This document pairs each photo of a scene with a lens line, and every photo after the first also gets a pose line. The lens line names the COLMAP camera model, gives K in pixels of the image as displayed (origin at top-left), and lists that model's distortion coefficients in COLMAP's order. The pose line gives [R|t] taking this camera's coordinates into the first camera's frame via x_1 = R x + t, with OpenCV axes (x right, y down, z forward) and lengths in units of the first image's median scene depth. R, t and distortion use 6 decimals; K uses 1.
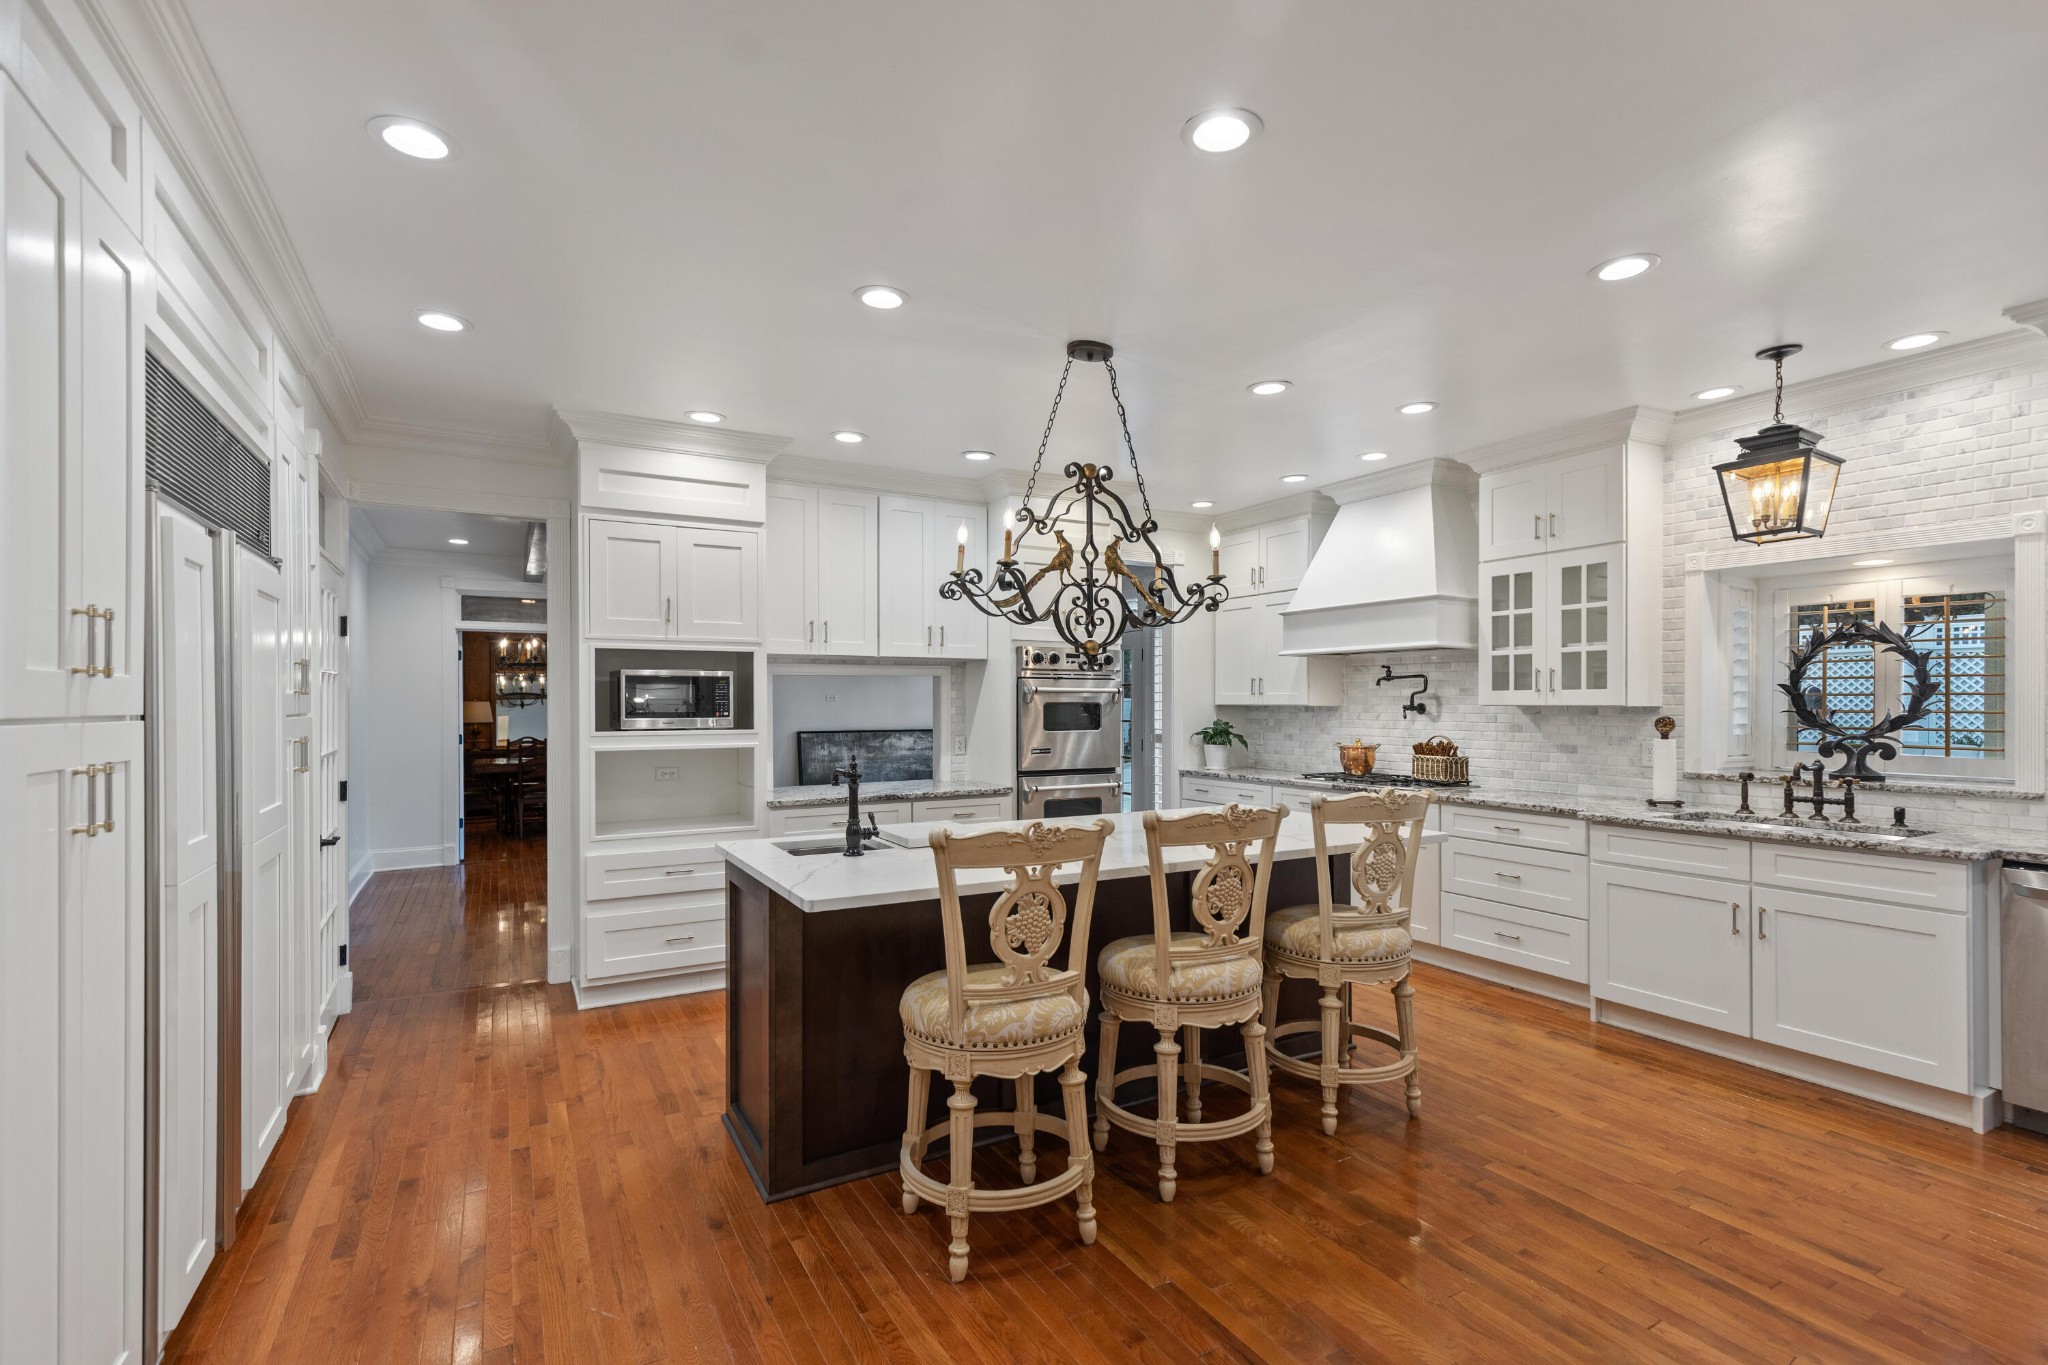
lens RADIAL K [[930.6, 0, 1049.2], [0, 930.6, 703.3], [0, 0, 1]] dist [0.016766, -0.001377]
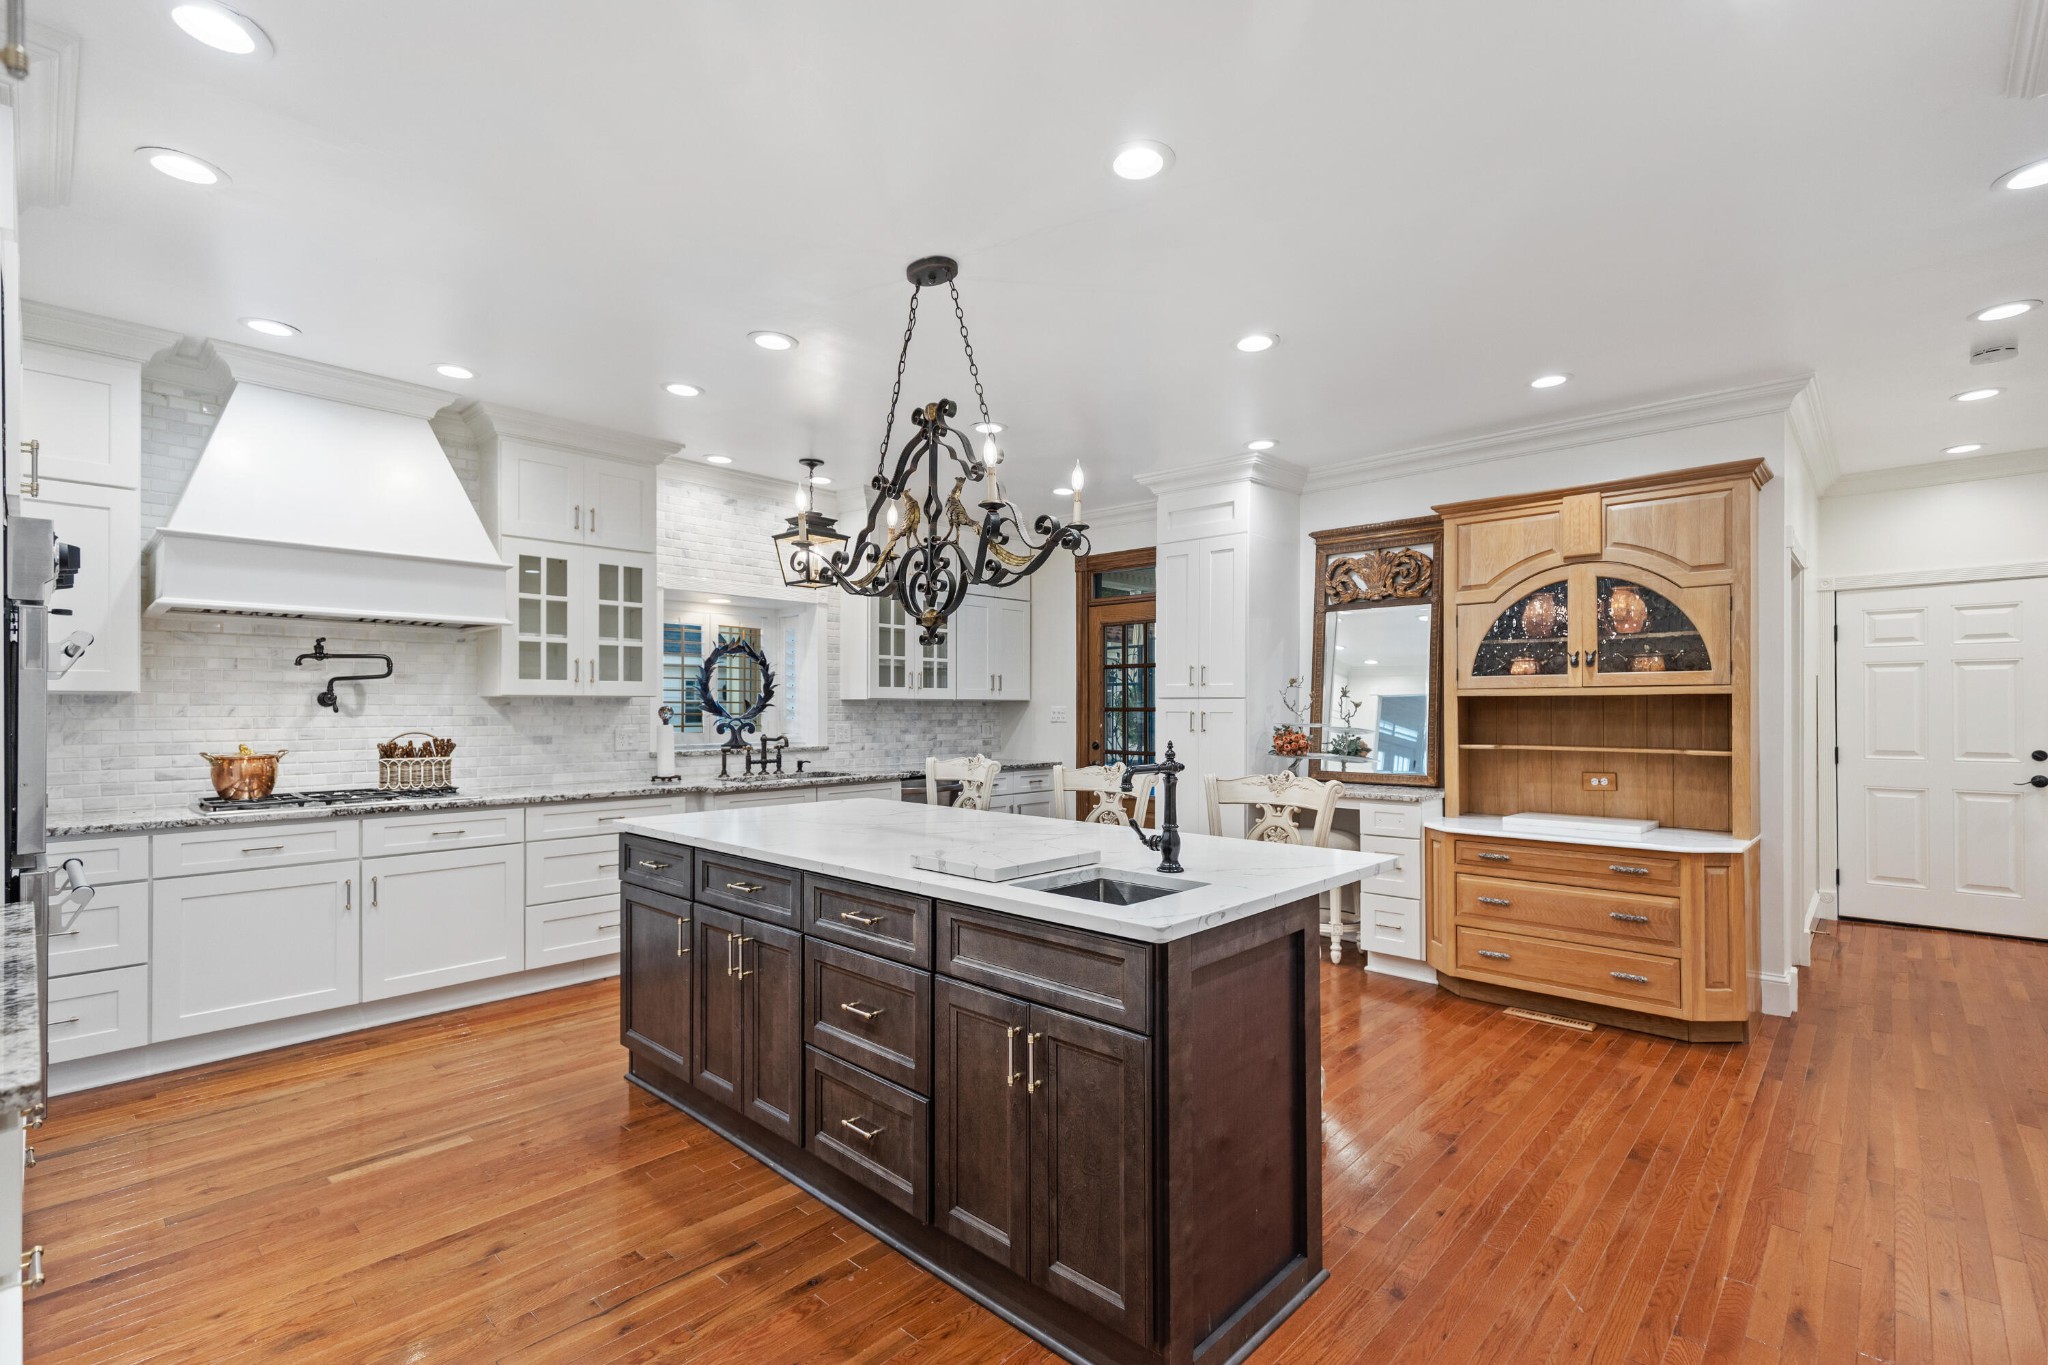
lens RADIAL K [[930.6, 0, 1034.2], [0, 930.6, 707.8], [0, 0, 1]] dist [0.016766, -0.001377]
pose [[-0.288582, -0.002851, 0.957451, -0.587293], [-0.002993, 0.999993, 0.002075, 0.011693], [-0.957451, -0.002267, -0.288588, 0.842903]]
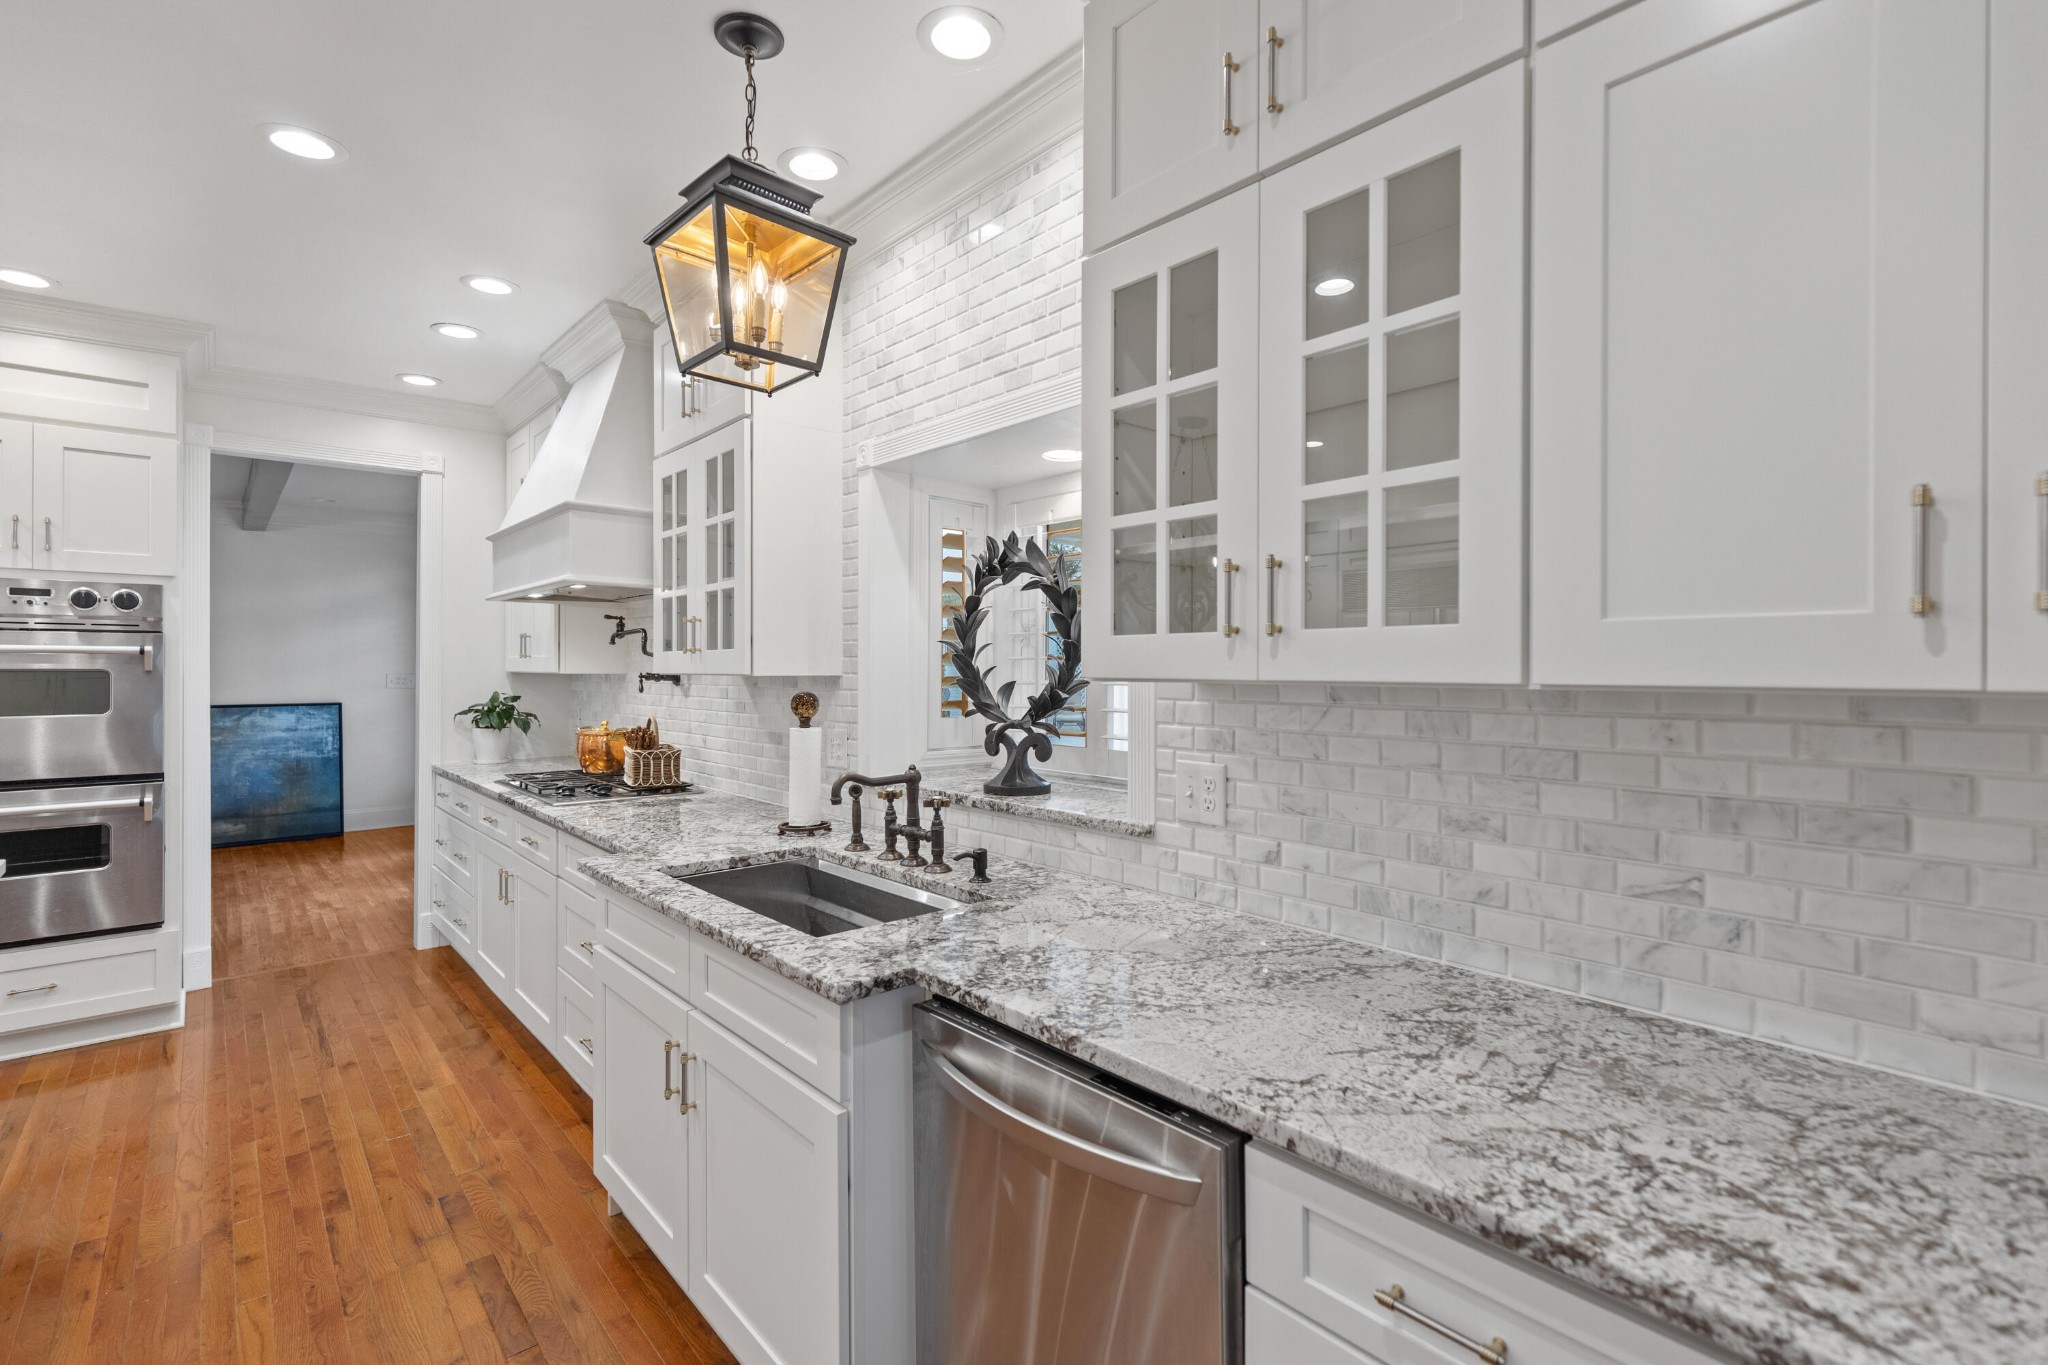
lens RADIAL K [[930.6, 0, 1029.4], [0, 930.6, 669.2], [0, 0, 1]] dist [0.016766, -0.001377]
pose [[0.979397, -0.001741, 0.201934, 0.638777], [0.001012, 0.999993, 0.003715, -0.003546], [-0.201939, -0.003434, 0.979392, 0.331132]]
